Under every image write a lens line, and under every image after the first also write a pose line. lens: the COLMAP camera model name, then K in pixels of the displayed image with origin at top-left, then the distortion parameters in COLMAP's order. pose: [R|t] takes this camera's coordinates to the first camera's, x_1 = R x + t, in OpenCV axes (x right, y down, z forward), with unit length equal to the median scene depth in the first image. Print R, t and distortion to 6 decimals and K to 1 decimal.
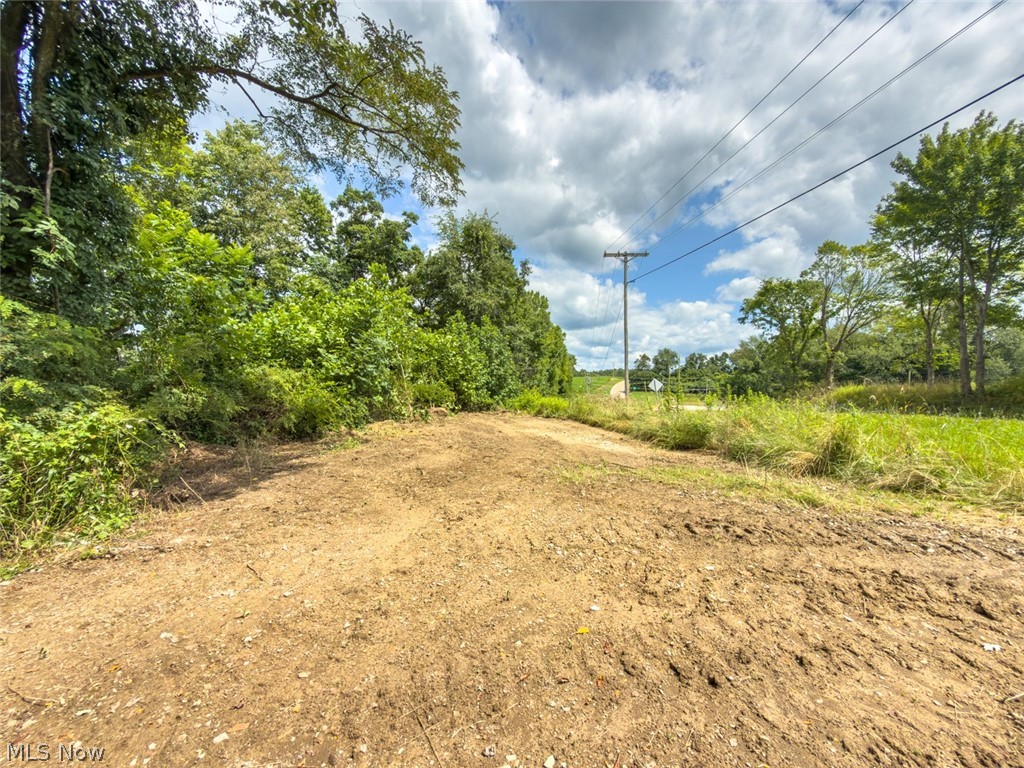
lens RADIAL K [[412.3, 0, 511.3], [0, 412.3, 380.9], [0, 0, 1]] dist [0.001301, -0.000557]
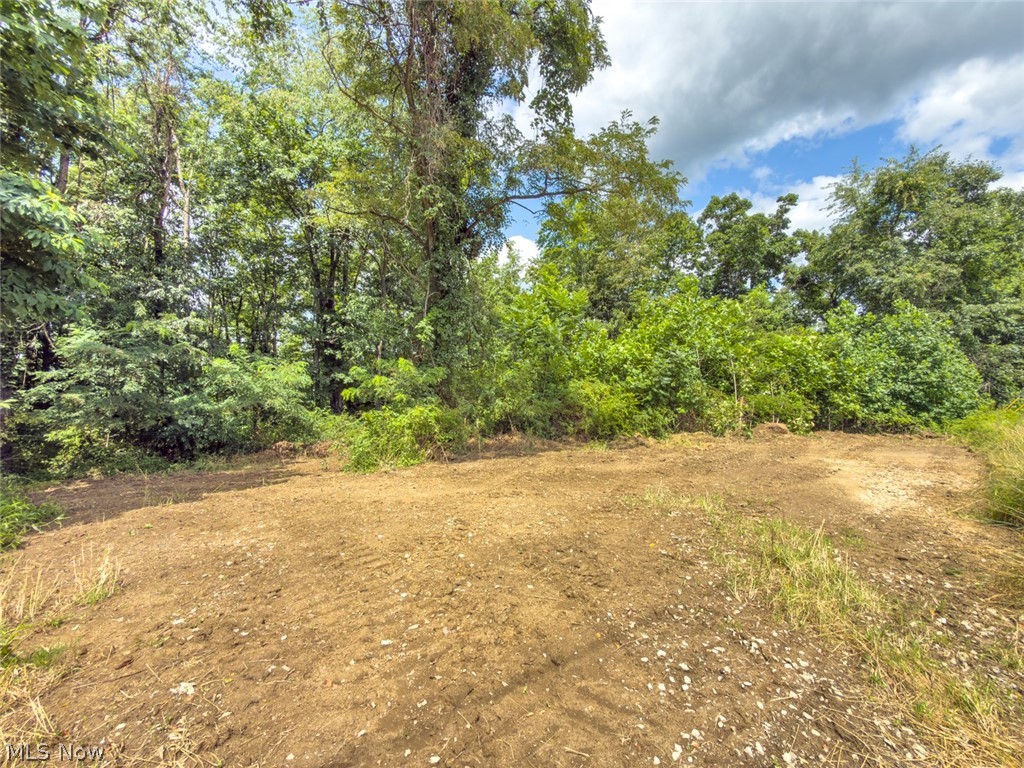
lens RADIAL K [[412.3, 0, 512.3], [0, 412.3, 387.0], [0, 0, 1]] dist [0.001301, -0.000557]
pose [[0.506175, -0.004514, -0.862419, 0.195957], [0.003305, 0.999989, -0.003294, -0.006444], [0.862425, -0.001182, 0.506184, 0.063300]]
